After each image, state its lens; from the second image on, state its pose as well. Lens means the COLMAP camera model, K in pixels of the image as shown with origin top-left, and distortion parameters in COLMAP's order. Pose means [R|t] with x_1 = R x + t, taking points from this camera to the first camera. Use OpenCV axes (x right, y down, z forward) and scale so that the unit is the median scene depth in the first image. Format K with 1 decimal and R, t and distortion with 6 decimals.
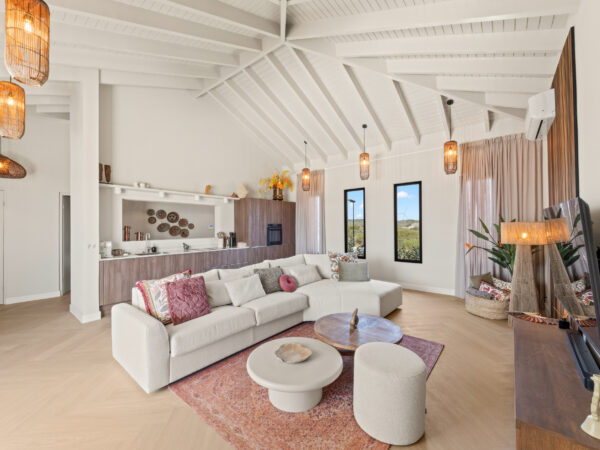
lens RADIAL K [[250.6, 0, 304.0], [0, 250.6, 224.9], [0, 0, 1]] dist [0.026258, -0.014025]
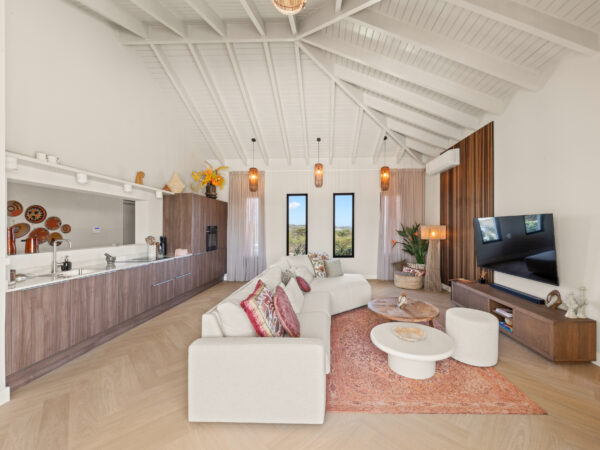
lens RADIAL K [[250.6, 0, 304.0], [0, 250.6, 224.9], [0, 0, 1]] dist [0.026258, -0.014025]
pose [[0.786745, 0.008941, 0.617213, -0.435830], [-0.000416, 0.999903, -0.013955, 0.005154], [-0.617278, 0.010722, 0.786672, 0.134112]]
